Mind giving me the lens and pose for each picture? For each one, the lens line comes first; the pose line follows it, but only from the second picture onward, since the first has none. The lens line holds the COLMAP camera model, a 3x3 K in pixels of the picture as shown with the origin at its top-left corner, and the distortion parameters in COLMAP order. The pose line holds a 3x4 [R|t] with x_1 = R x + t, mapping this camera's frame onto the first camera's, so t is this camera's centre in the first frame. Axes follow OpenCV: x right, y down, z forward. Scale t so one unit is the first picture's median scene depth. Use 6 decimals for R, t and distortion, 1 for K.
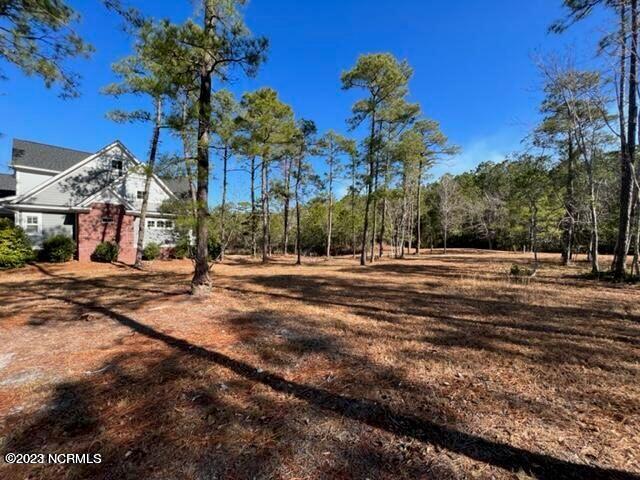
lens RADIAL K [[257.2, 0, 320.5], [0, 257.2, 241.4], [0, 0, 1]] dist [0.001212, 0.000300]
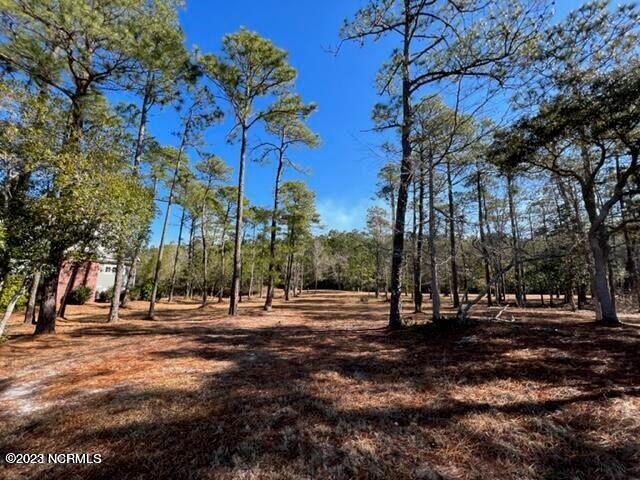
lens RADIAL K [[257.2, 0, 318.4], [0, 257.2, 240.3], [0, 0, 1]] dist [0.001212, 0.000300]
pose [[0.851640, 0.093746, 0.515675, -0.546982], [-0.009710, 0.986528, -0.163307, -0.021161], [-0.524037, 0.134071, 0.841077, -0.537927]]
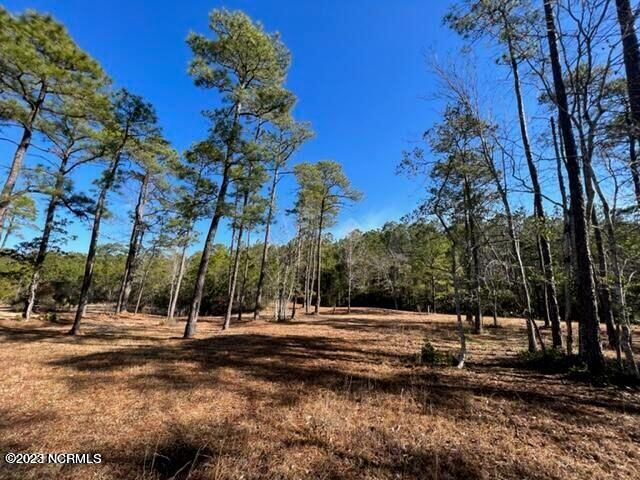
lens RADIAL K [[257.2, 0, 323.7], [0, 257.2, 238.1], [0, 0, 1]] dist [0.001212, 0.000300]
pose [[0.952416, 0.094883, 0.289657, 0.255503], [-0.026459, 0.972463, -0.231550, 0.006959], [-0.303651, 0.212868, 0.928700, 0.359118]]
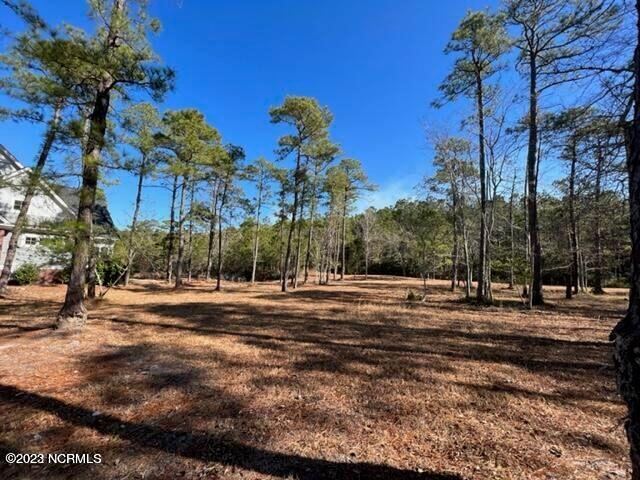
lens RADIAL K [[257.2, 0, 319.7], [0, 257.2, 241.1], [0, 0, 1]] dist [0.001212, 0.000300]
pose [[0.970187, 0.044756, 0.238191, 0.051582], [-0.021739, 0.994910, -0.098399, -0.007297], [-0.241382, 0.090287, 0.966221, -0.025597]]
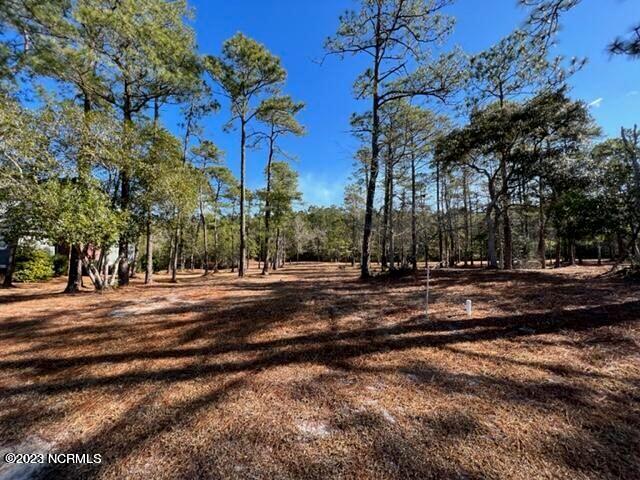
lens RADIAL K [[257.2, 0, 319.5], [0, 257.2, 241.1], [0, 0, 1]] dist [0.001212, 0.000300]
pose [[0.799545, 0.027504, 0.599976, -0.698759], [0.012648, 0.997958, -0.062602, 0.003421], [-0.600473, 0.057642, 0.797565, -0.690989]]
